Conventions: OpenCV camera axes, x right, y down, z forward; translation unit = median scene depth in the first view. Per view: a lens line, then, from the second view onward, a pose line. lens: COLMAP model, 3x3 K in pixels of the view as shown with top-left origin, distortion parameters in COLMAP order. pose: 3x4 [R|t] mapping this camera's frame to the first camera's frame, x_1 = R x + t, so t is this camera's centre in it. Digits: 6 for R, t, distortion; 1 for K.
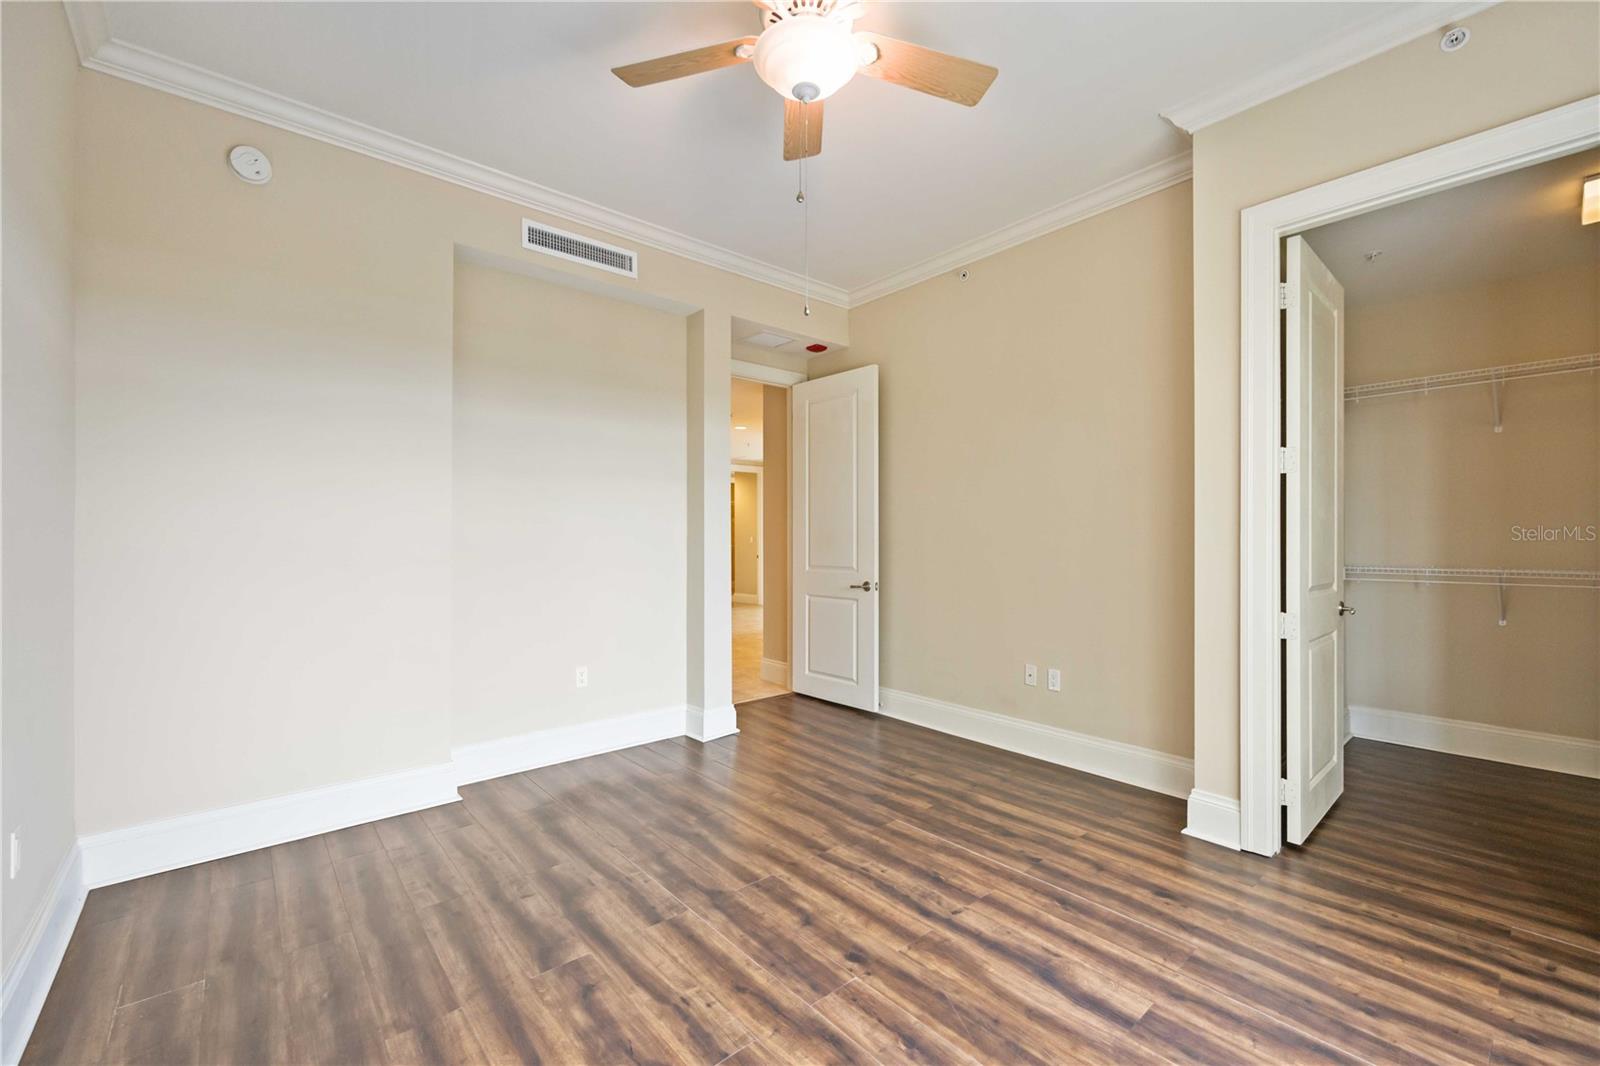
lens RADIAL K [[668.5, 0, 803.4], [0, 668.5, 535.0], [0, 0, 1]] dist [-0.001274, 0.000066]
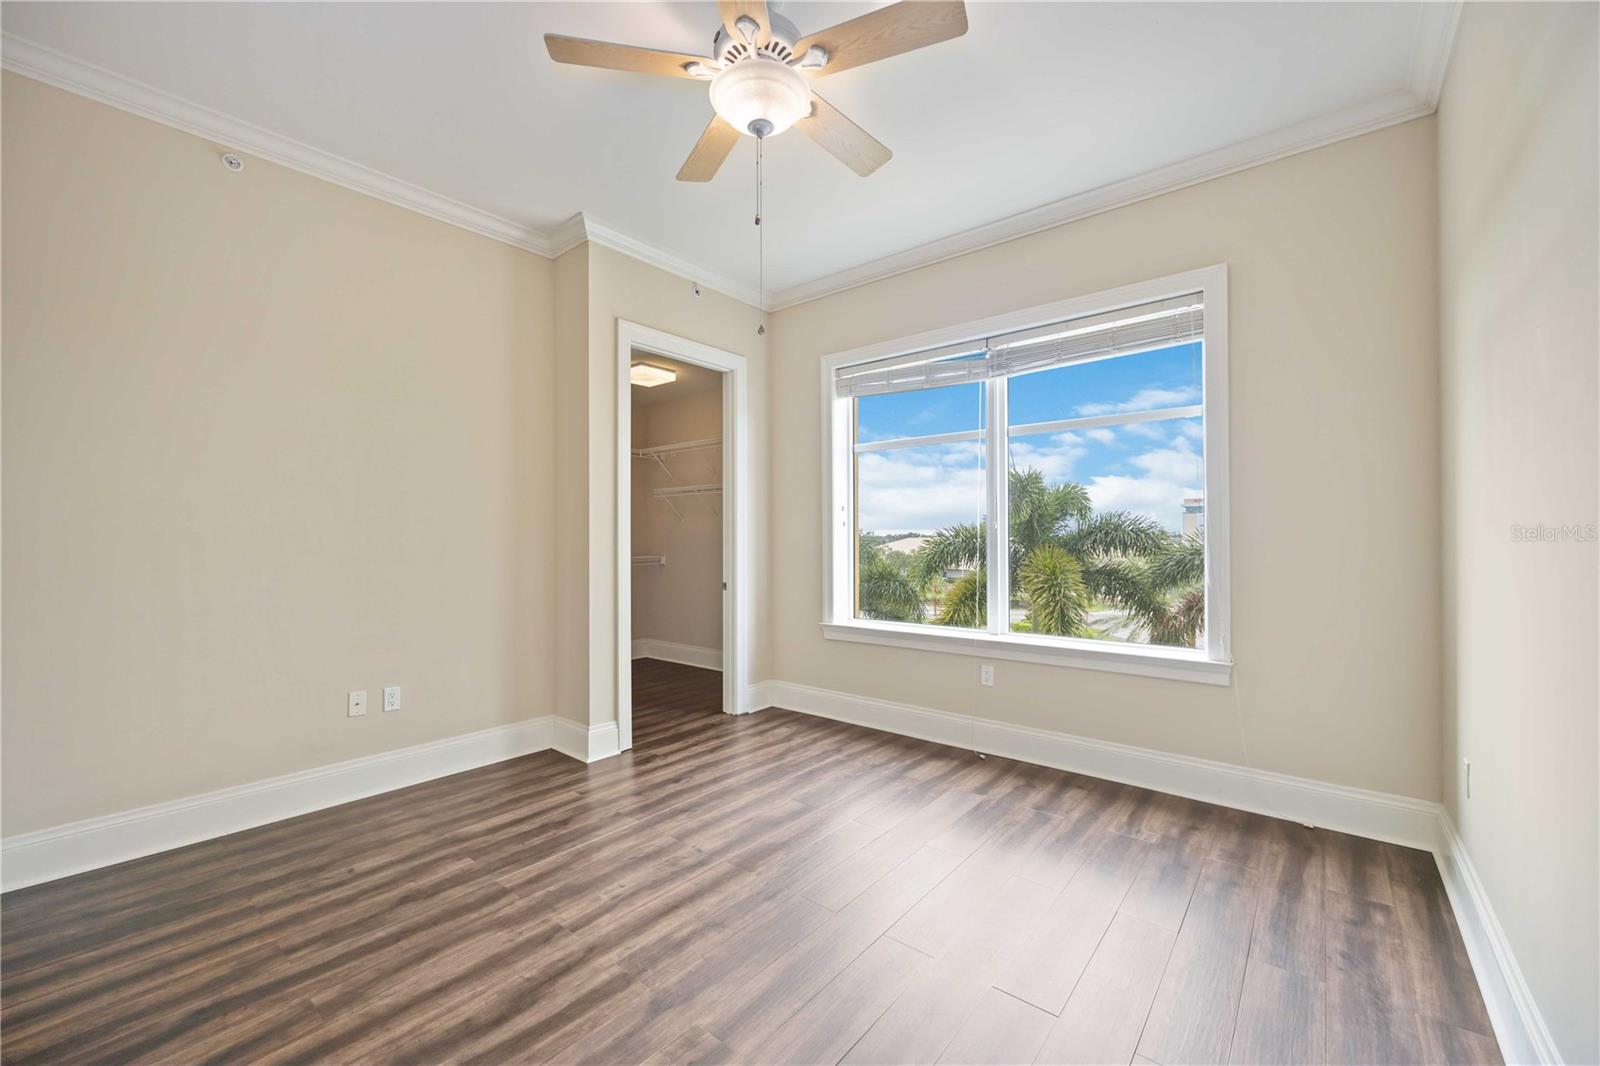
lens RADIAL K [[621.0, 0, 791.6], [0, 621.0, 536.9], [0, 0, 1]] dist [-0.001455, 0.000013]
pose [[-0.158940, 0.007101, 0.987263, -0.811840], [-0.001114, 0.999972, -0.007372, 0.008625], [-0.987288, -0.002272, -0.158928, 0.914278]]
